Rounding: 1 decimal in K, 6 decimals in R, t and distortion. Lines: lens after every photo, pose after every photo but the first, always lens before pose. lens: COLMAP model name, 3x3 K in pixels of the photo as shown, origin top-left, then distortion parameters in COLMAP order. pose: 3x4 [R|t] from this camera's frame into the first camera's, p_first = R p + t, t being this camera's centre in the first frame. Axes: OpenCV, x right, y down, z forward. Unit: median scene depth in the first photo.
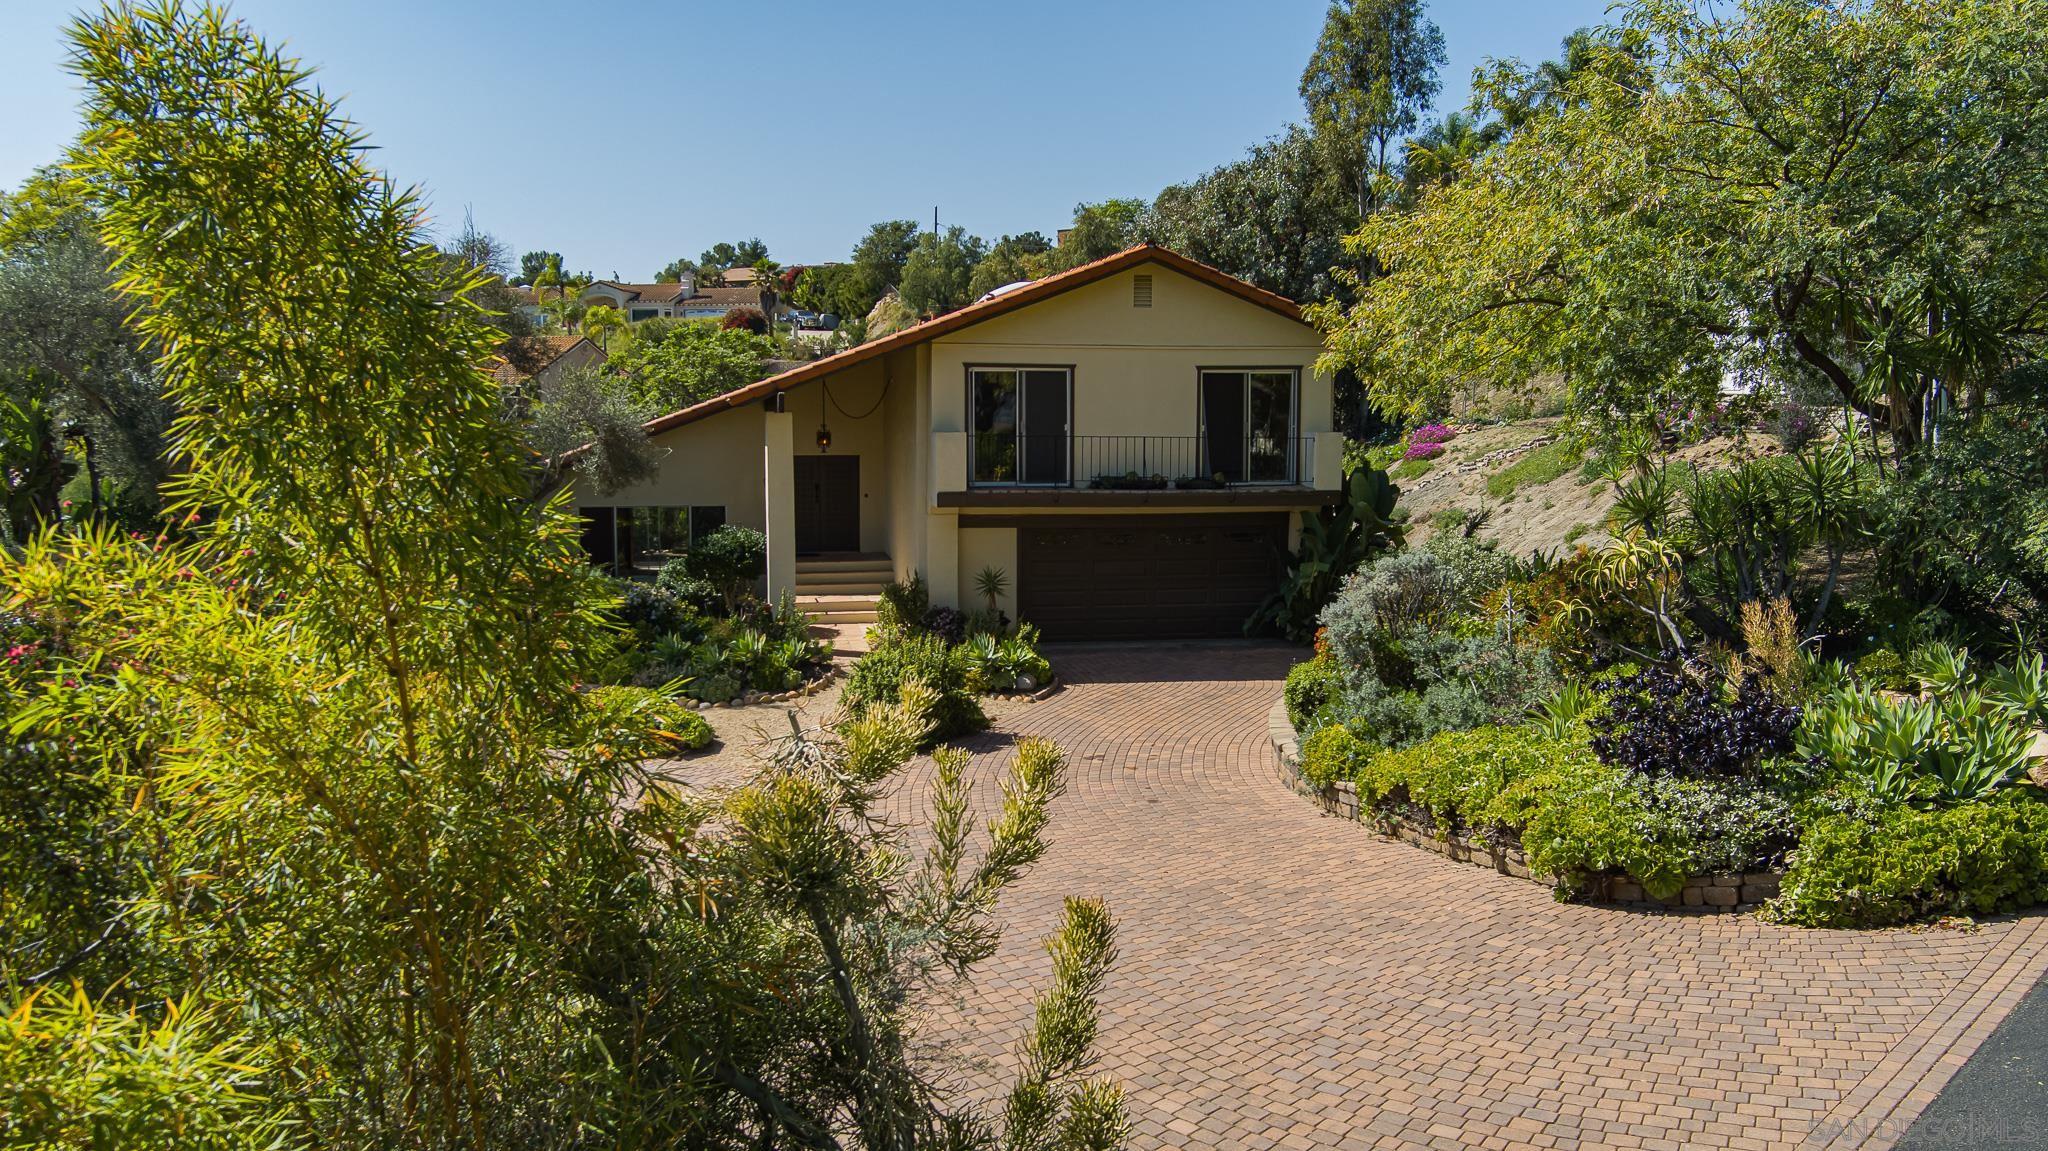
lens RADIAL K [[1656.2, 0, 1026.8], [0, 1656.2, 569.3], [0, 0, 1]] dist [-0.054442, 0.017651]
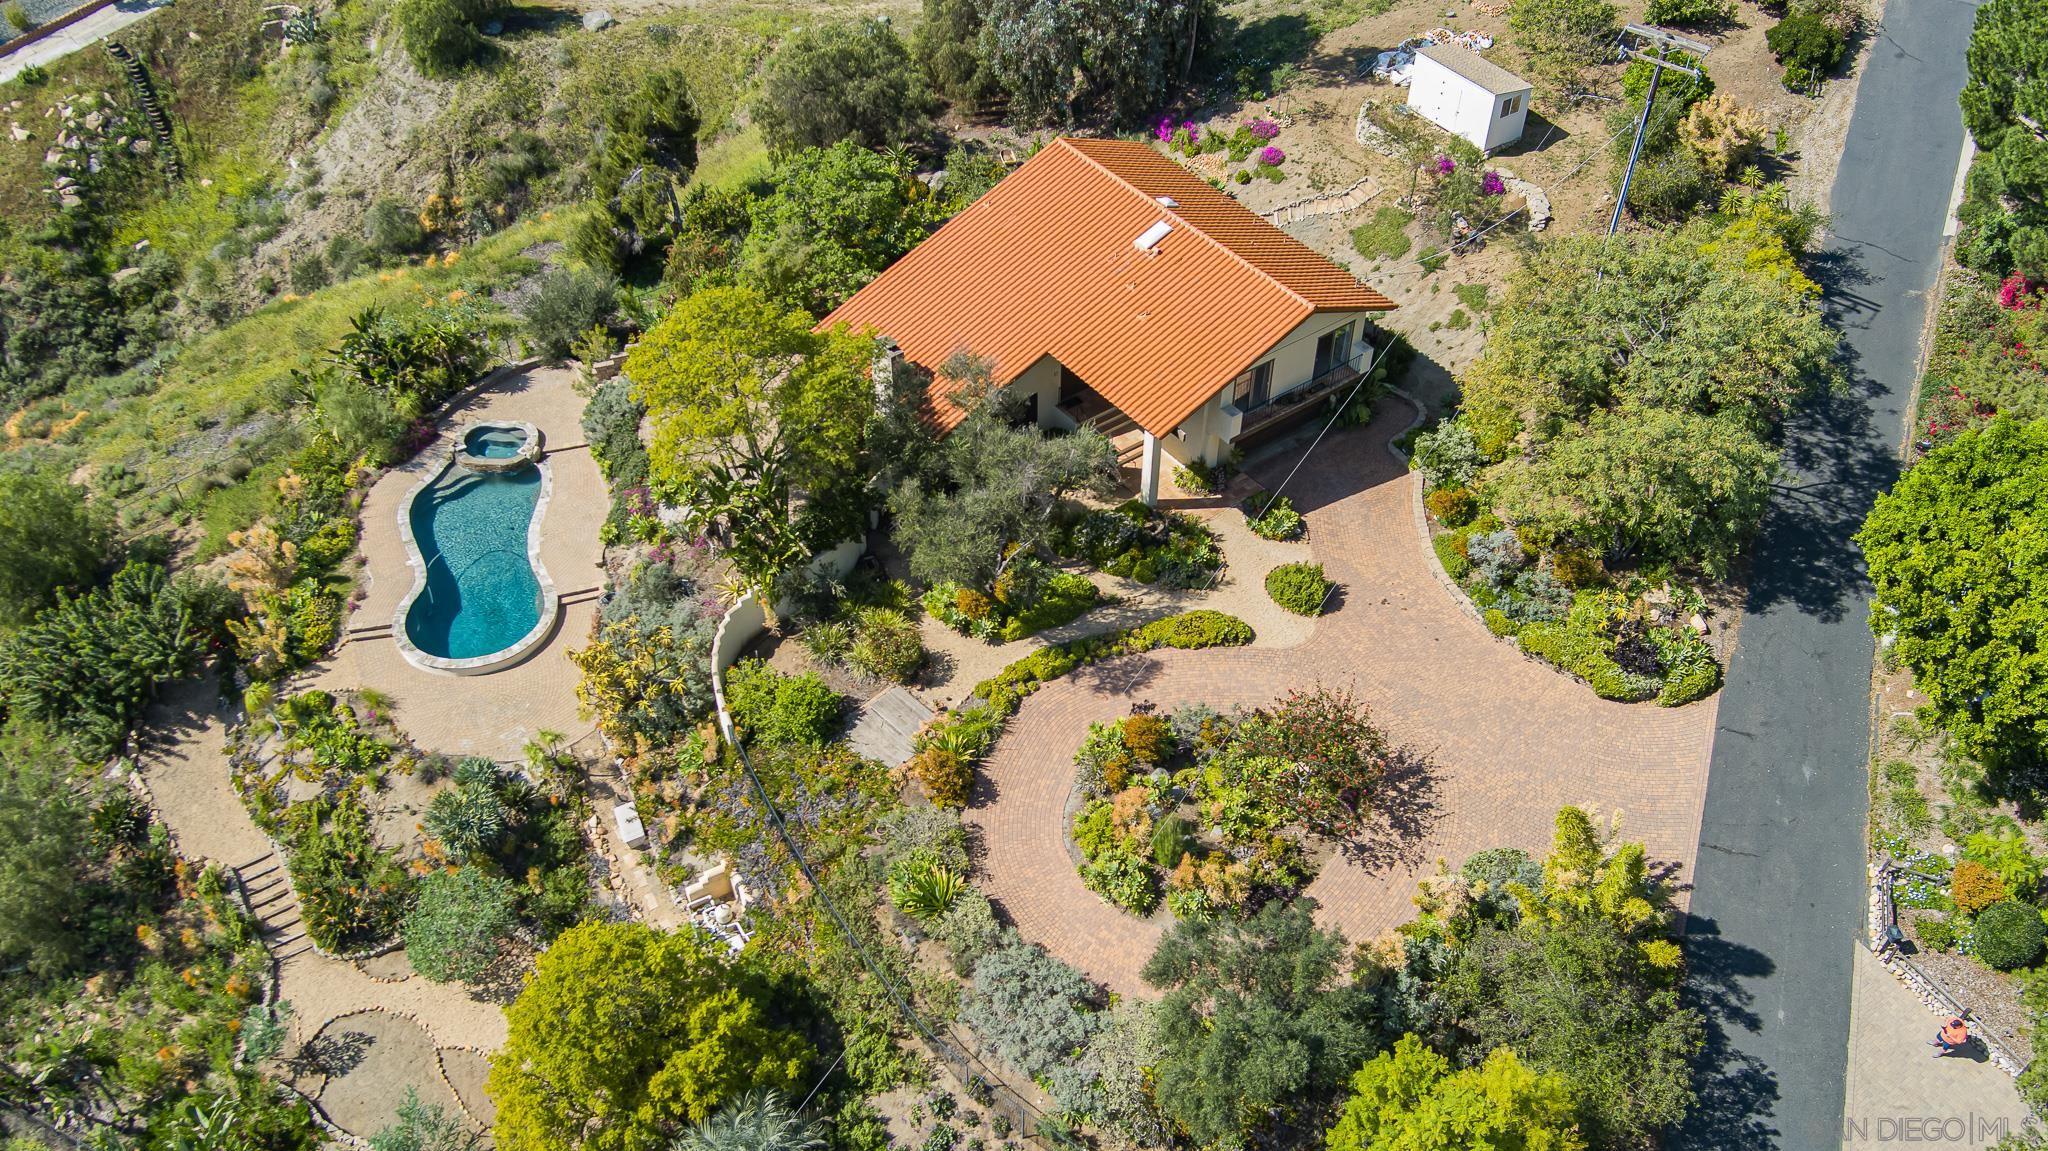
lens RADIAL K [[1656.2, 0, 1021.4], [0, 1656.2, 579.4], [0, 0, 1]] dist [-0.054442, 0.017651]
pose [[0.900607, -0.298364, 0.316047, -1.071647], [0.041399, 0.782738, 0.620972, -1.297630], [-0.432658, -0.546168, 0.717292, -0.549846]]
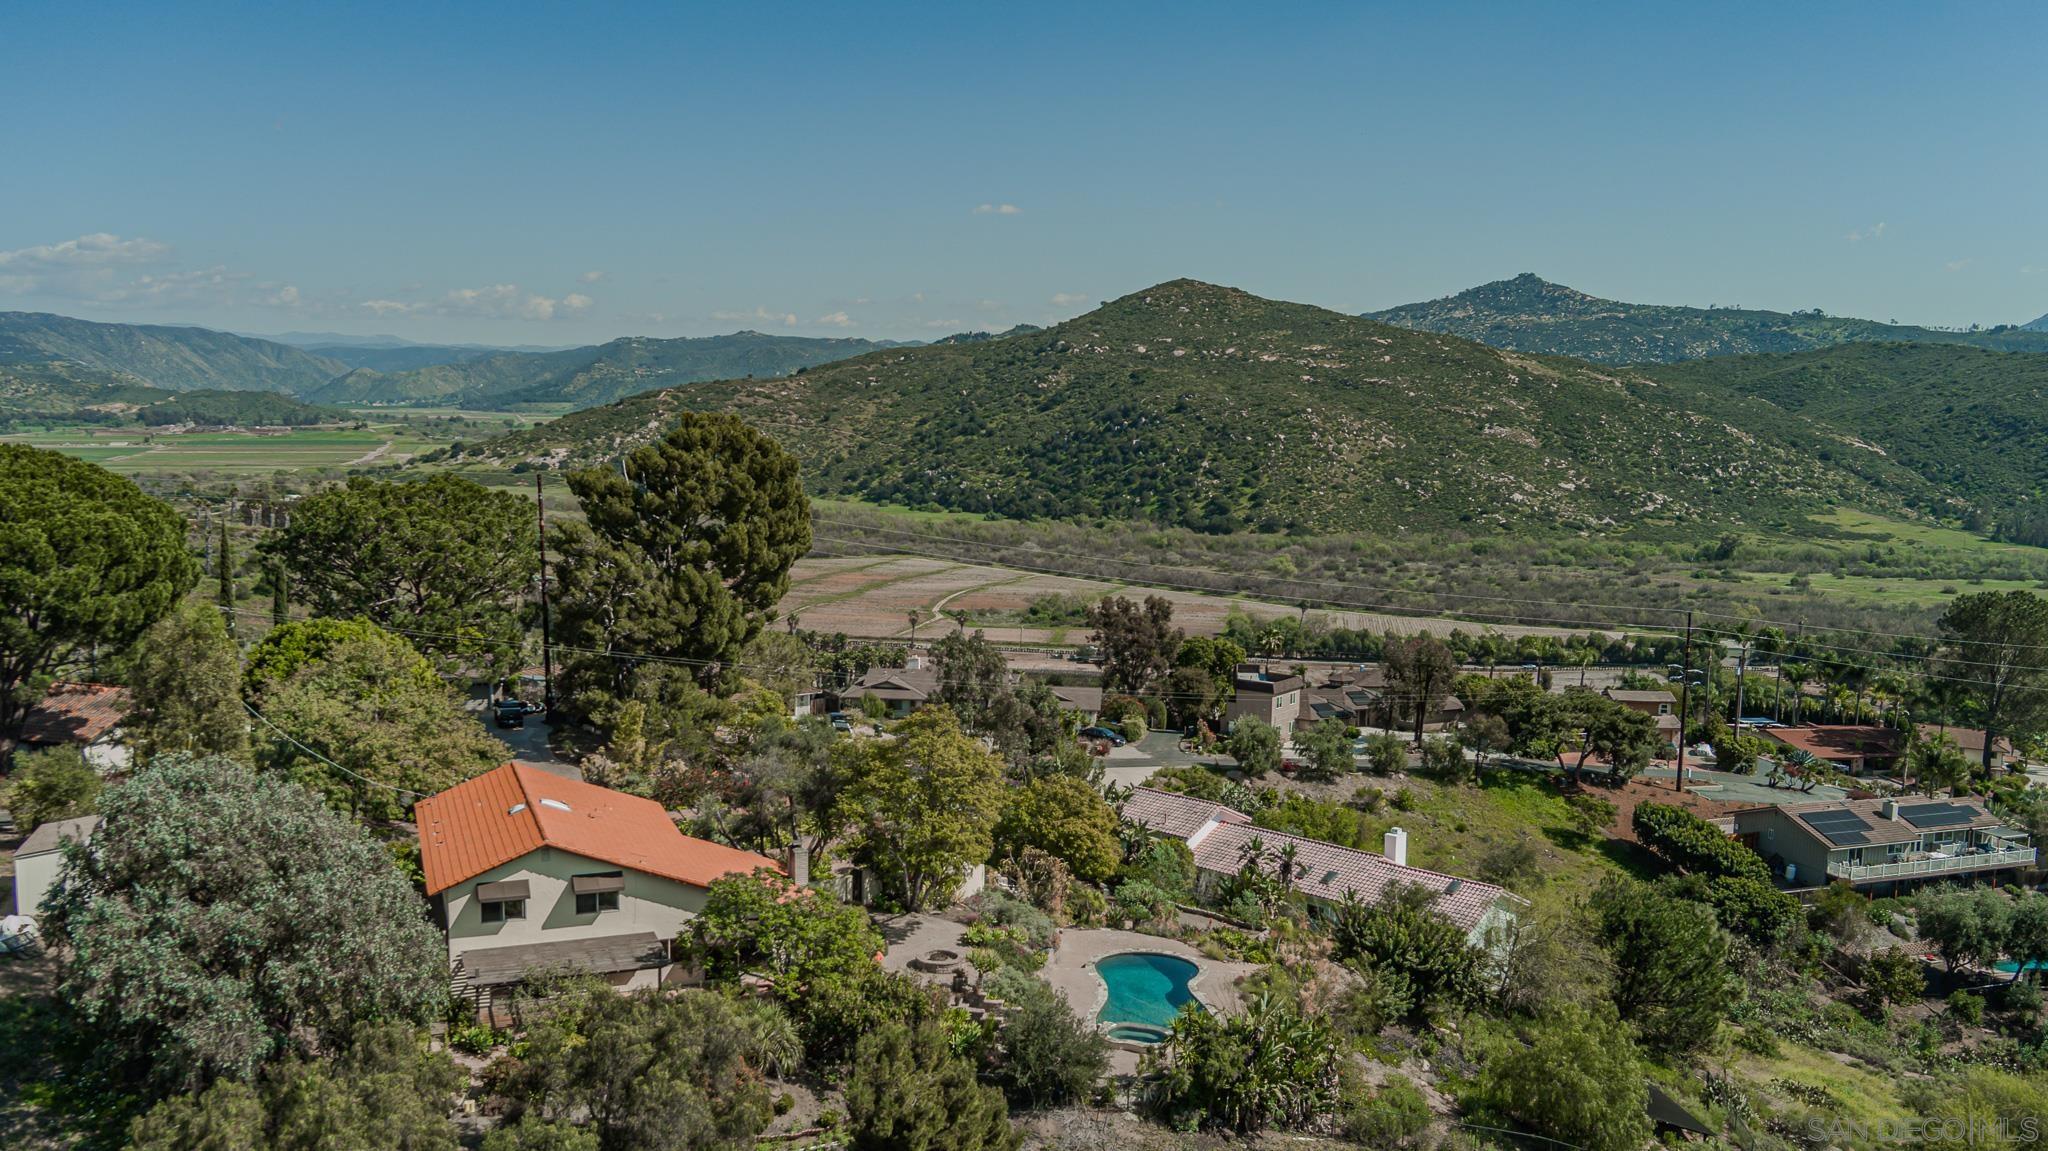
lens RADIAL K [[1656.2, 0, 1022.3], [0, 1656.2, 578.9], [0, 0, 1]] dist [-0.054442, 0.017651]
pose [[-0.981410, 0.003457, -0.191891, -0.257642], [-0.037255, 0.977388, 0.208148, -1.192115], [0.188271, 0.211427, -0.959089, 4.024581]]
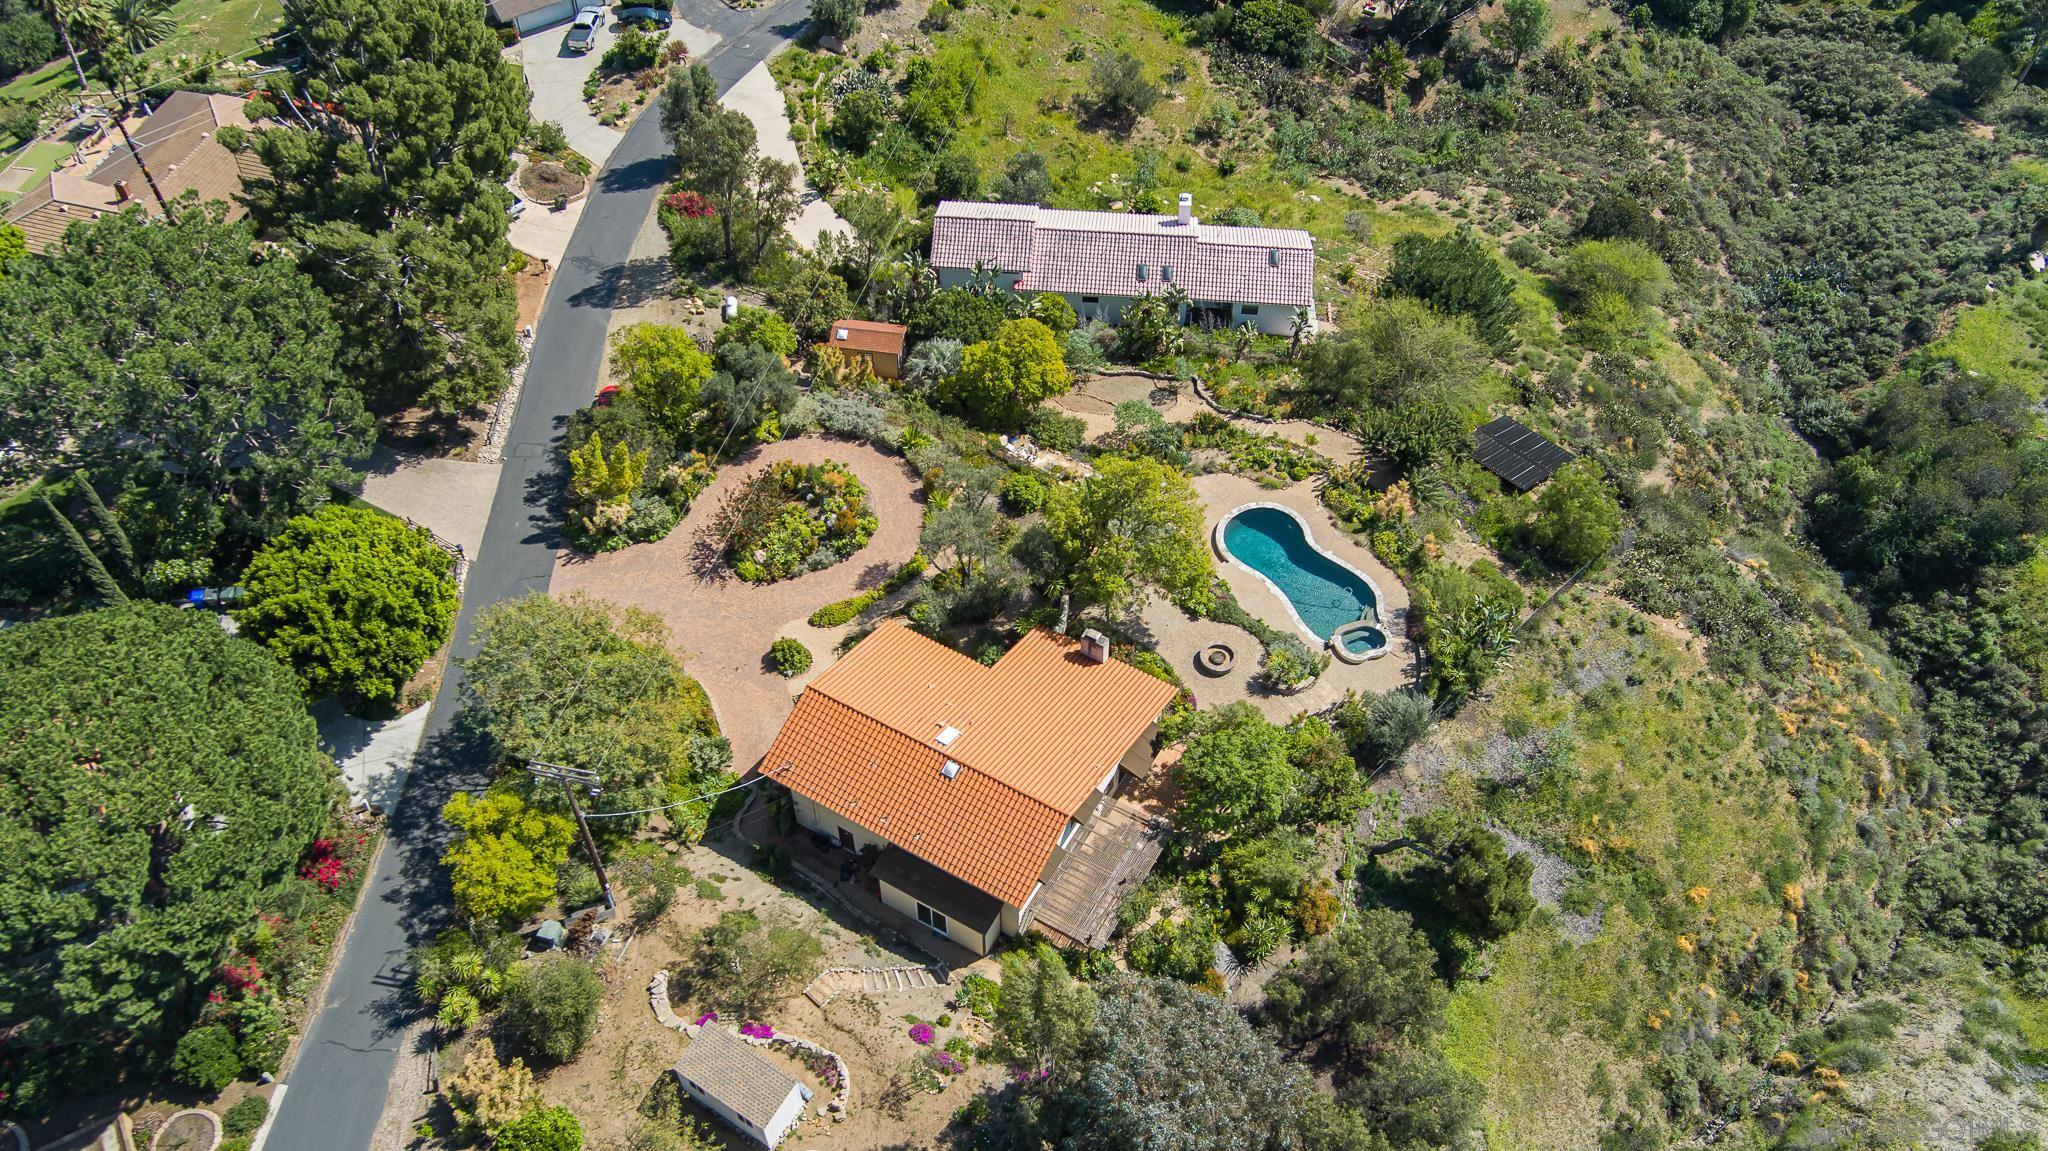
lens RADIAL K [[1656.2, 0, 1018.9], [0, 1656.2, 590.8], [0, 0, 1]] dist [-0.054442, 0.017651]
pose [[-0.659914, 0.584716, -0.471827, 1.172283], [-0.079582, 0.570050, 0.817746, -2.863727], [0.747115, 0.577191, -0.329651, 2.257403]]
